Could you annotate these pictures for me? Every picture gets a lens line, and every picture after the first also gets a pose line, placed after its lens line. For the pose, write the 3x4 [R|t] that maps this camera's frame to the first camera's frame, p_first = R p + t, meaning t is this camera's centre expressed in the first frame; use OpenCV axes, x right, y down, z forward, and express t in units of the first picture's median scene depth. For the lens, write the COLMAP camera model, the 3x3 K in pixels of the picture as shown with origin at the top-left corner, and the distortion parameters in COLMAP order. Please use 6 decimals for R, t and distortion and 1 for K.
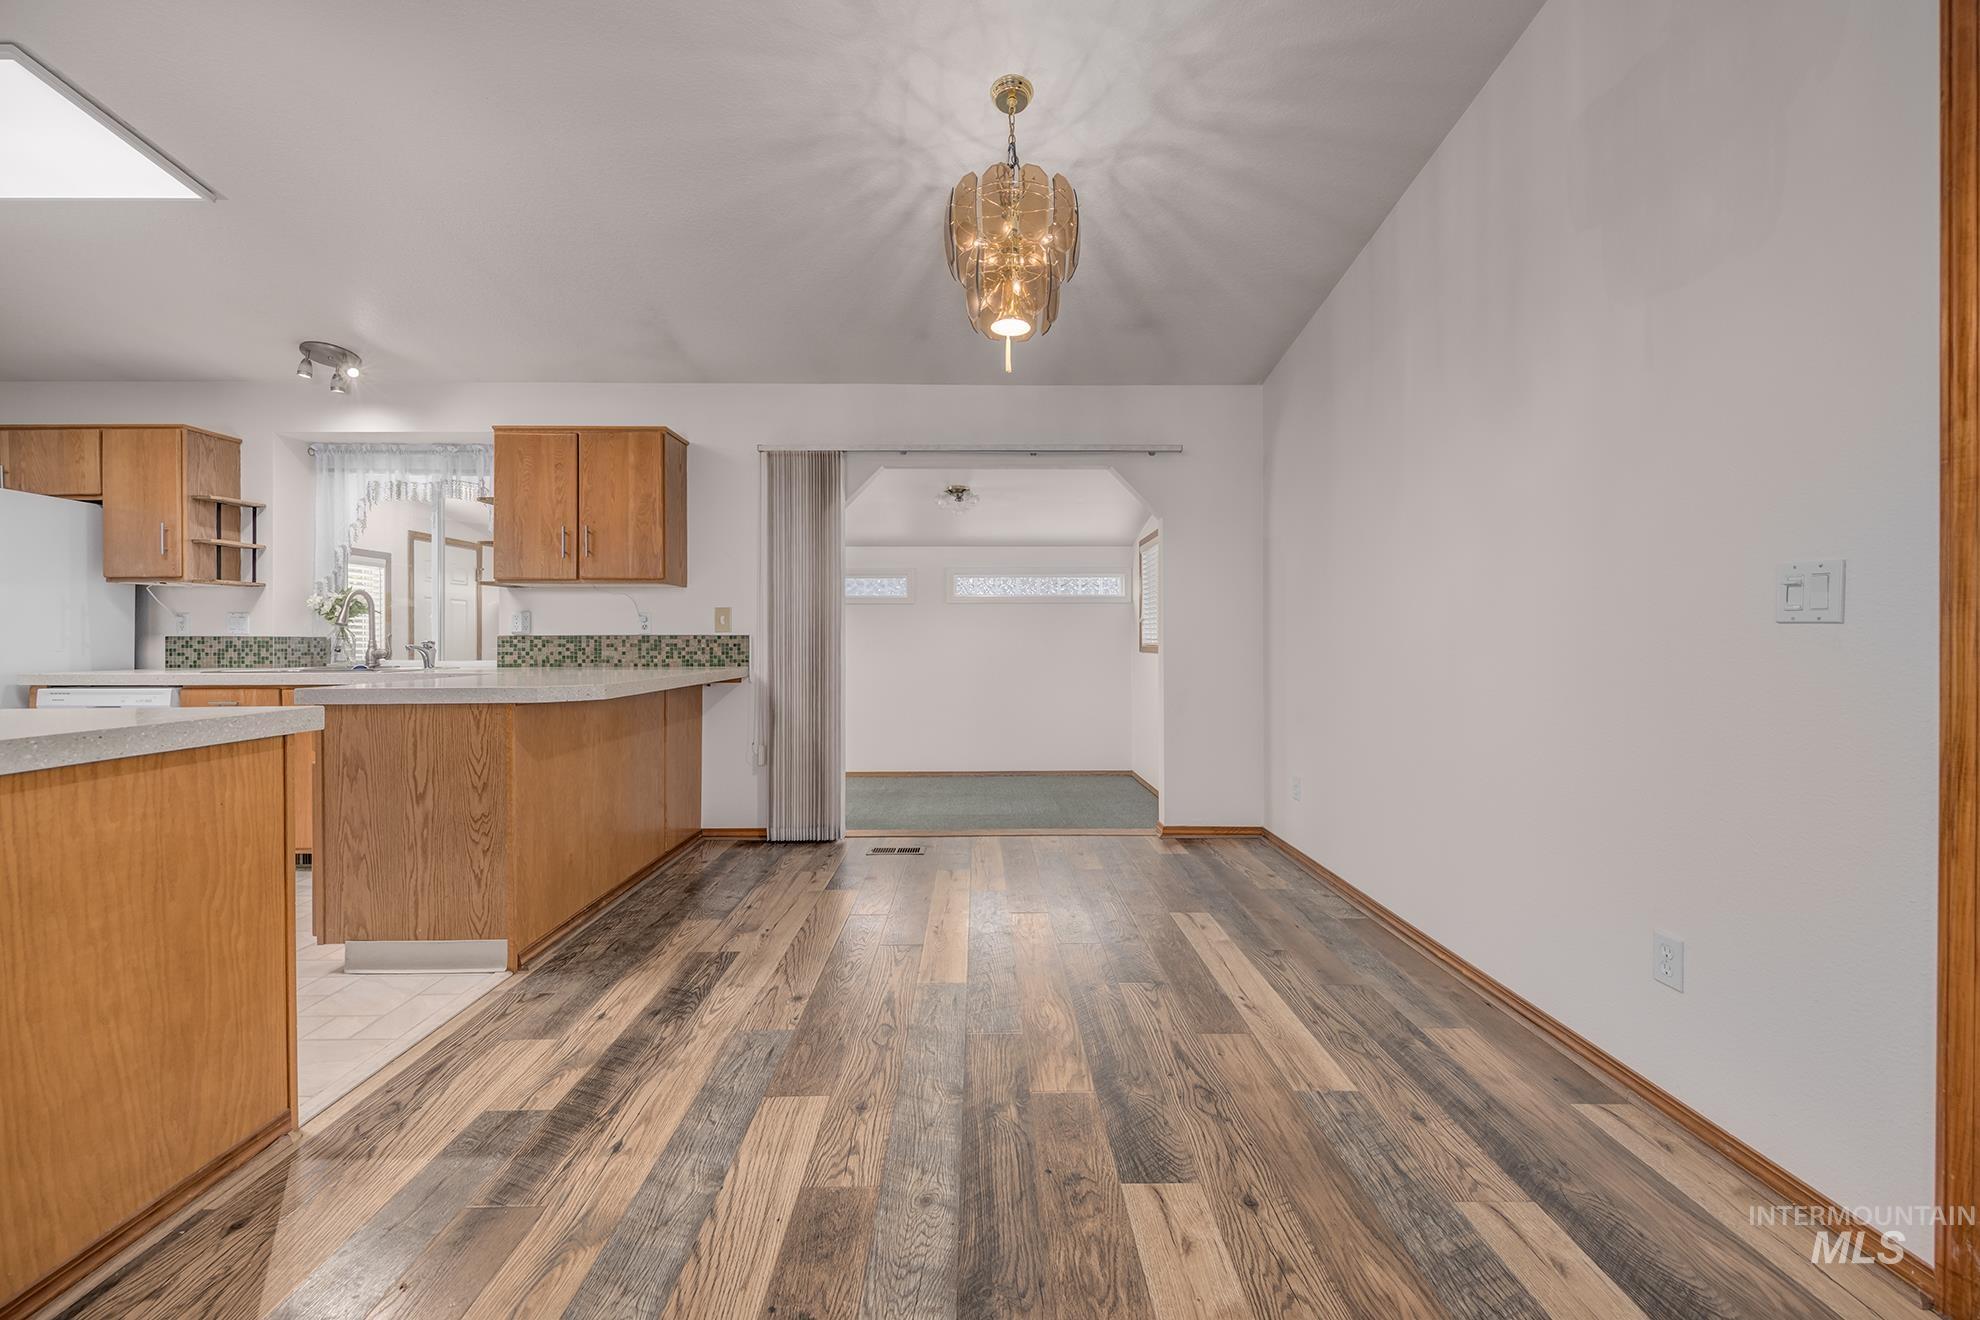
lens RADIAL K [[780.2, 0, 979.9], [0, 780.2, 639.7], [0, 0, 1]] dist [0.000818, -0.001415]
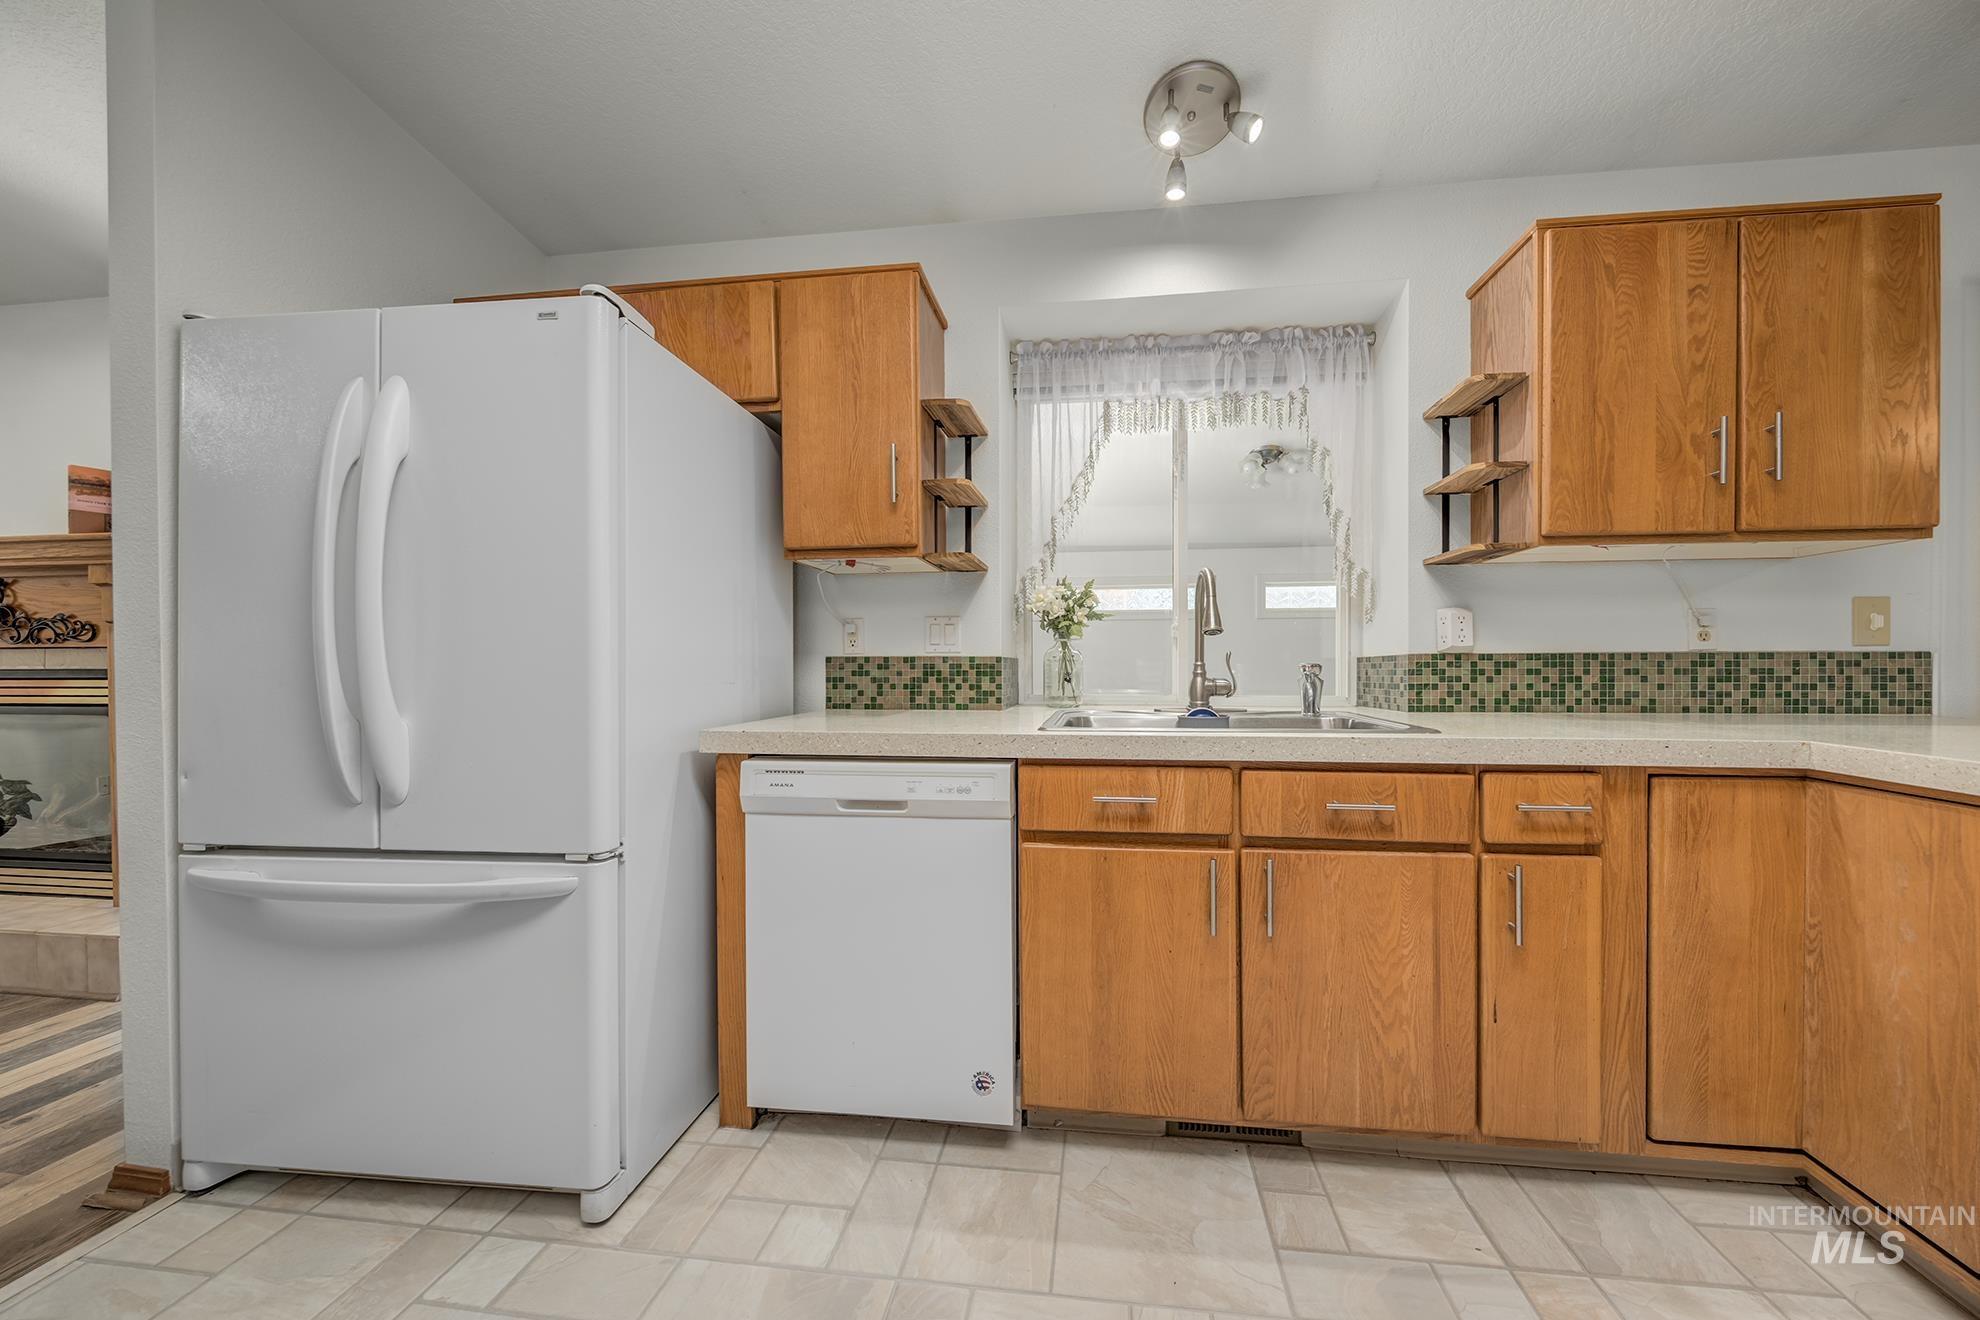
lens RADIAL K [[647.8, 0, 1033.7], [0, 647.8, 673.6], [0, 0, 1]] dist [-0.009210, -0.000098]
pose [[0.991844, 0.000056, -0.127458, -0.857648], [0.001781, 0.999896, 0.014294, 0.001821], [0.127446, -0.014405, 0.991741, 0.544035]]
